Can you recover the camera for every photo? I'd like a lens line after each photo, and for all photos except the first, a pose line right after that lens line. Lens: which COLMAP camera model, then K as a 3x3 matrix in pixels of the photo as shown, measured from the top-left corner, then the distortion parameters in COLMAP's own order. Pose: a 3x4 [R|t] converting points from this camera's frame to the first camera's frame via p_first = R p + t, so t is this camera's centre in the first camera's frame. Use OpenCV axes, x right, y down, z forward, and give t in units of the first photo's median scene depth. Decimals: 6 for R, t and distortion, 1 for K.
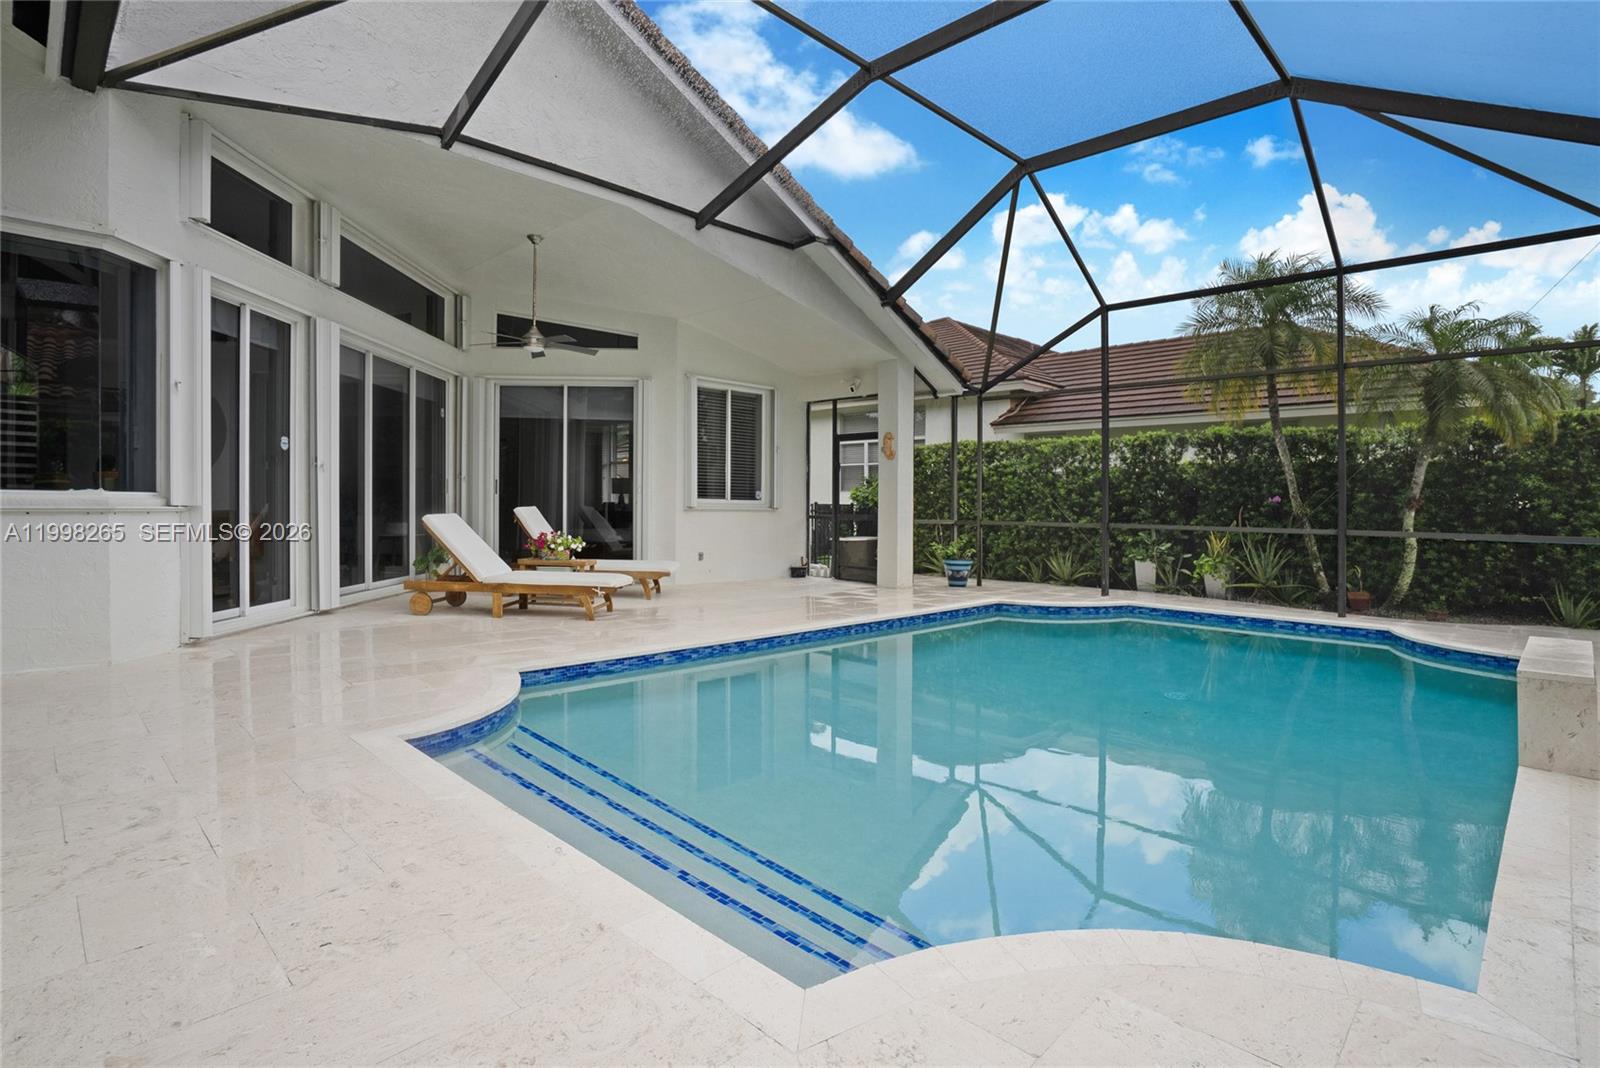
lens RADIAL K [[821.2, 0, 799.3], [0, 821.2, 497.7], [0, 0, 1]] dist [0.000009, 0.000118]
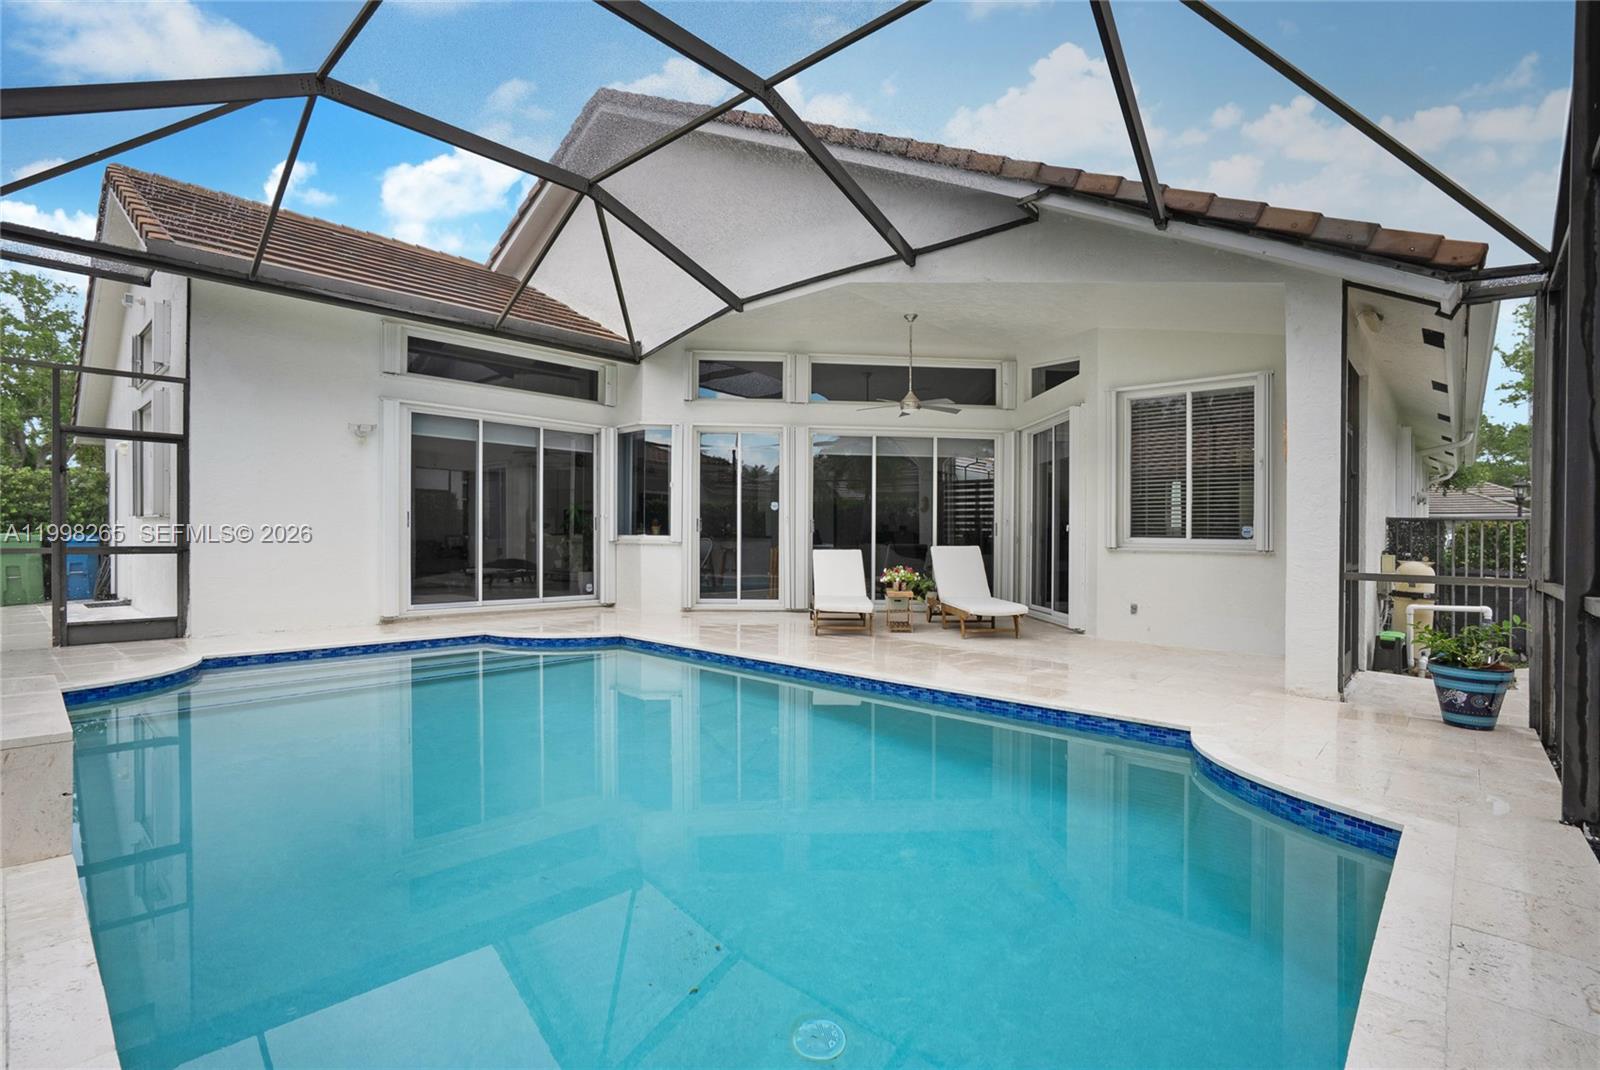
lens RADIAL K [[753.6, 0, 800.0], [0, 753.6, 535.0], [0, 0, 1]] dist [-0.000190, -0.000022]
pose [[0.043604, -0.017274, -0.998900, 0.621746], [-0.007050, 0.999820, -0.017598, 0.014145], [0.999024, 0.007809, 0.043474, 0.653438]]
